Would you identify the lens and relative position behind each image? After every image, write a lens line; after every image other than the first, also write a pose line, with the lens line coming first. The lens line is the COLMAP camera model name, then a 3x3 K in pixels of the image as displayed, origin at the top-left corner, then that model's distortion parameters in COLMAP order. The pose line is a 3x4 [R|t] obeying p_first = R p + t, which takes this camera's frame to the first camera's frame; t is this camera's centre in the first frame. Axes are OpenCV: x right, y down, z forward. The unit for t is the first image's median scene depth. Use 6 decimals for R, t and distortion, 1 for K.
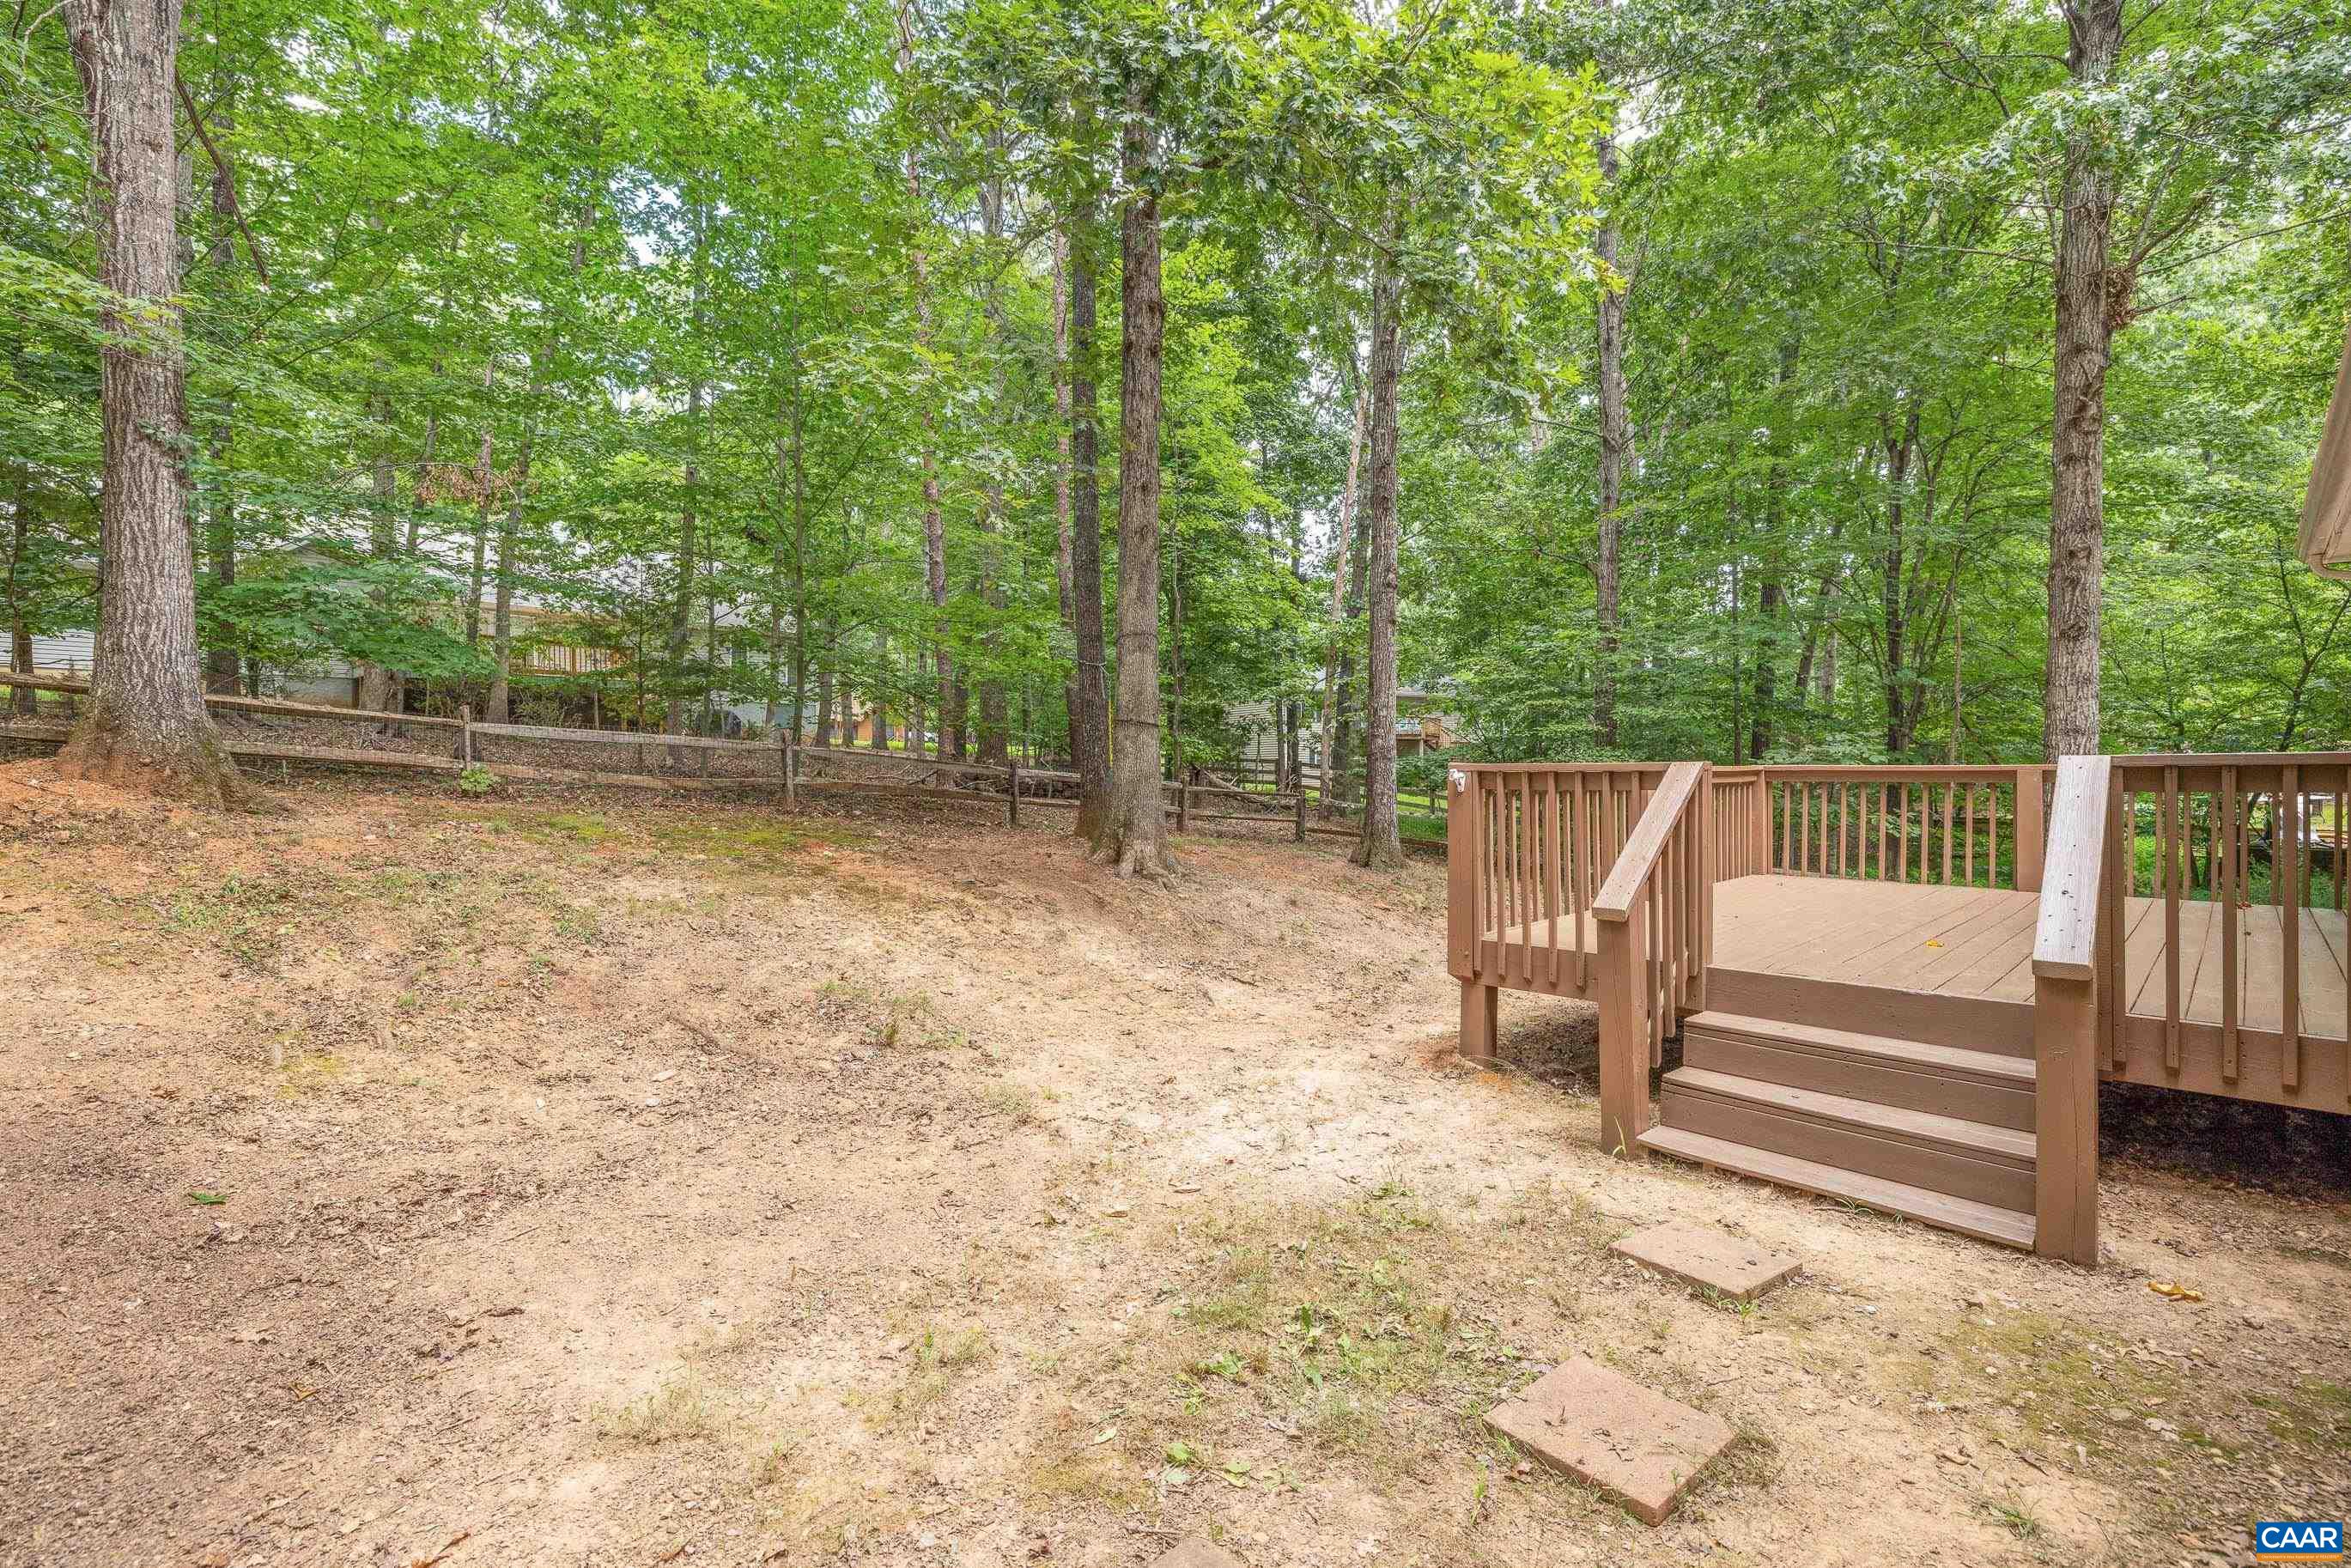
lens RADIAL K [[1055.0, 0, 1182.5], [0, 1055.0, 767.9], [0, 0, 1]] dist [-0.004940, 0.000175]
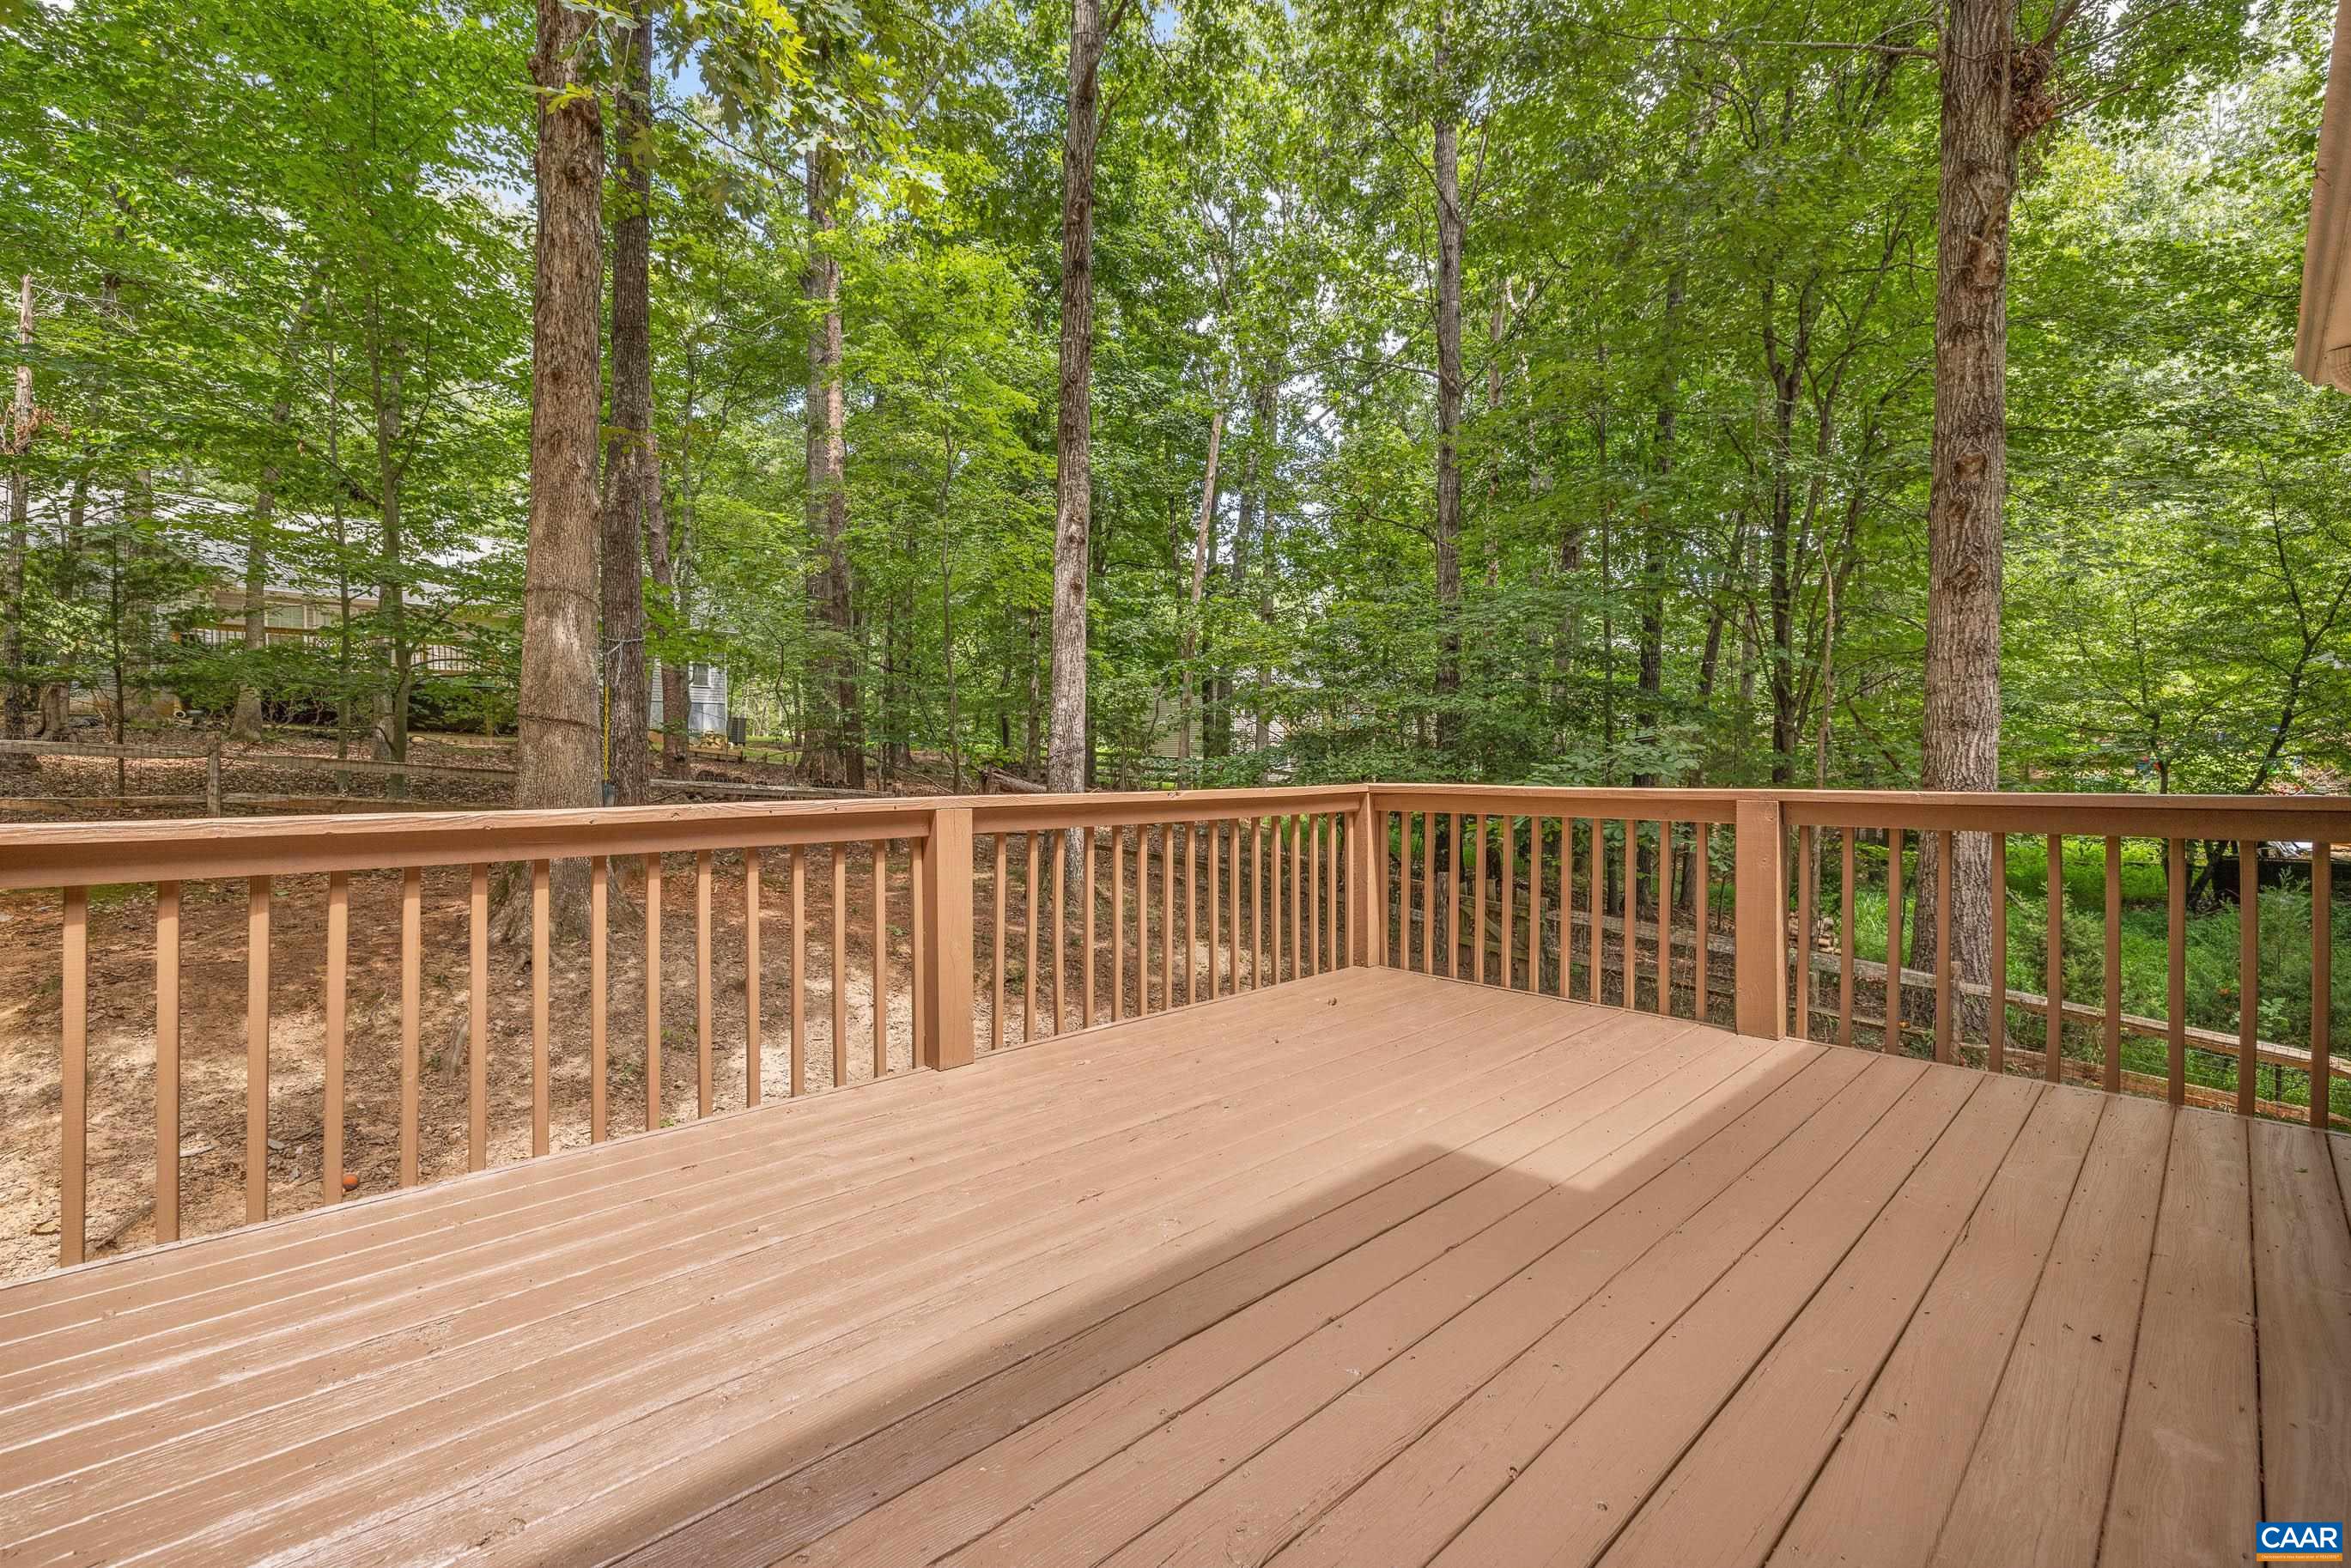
lens RADIAL K [[1003.5, 0, 1179.4], [0, 1003.5, 770.1], [0, 0, 1]] dist [0.001210, -0.000010]
pose [[0.999759, -0.003940, -0.021588, 0.154413], [0.004077, 0.999972, 0.006332, -0.004881], [0.021562, -0.006418, 0.999747, 0.145726]]
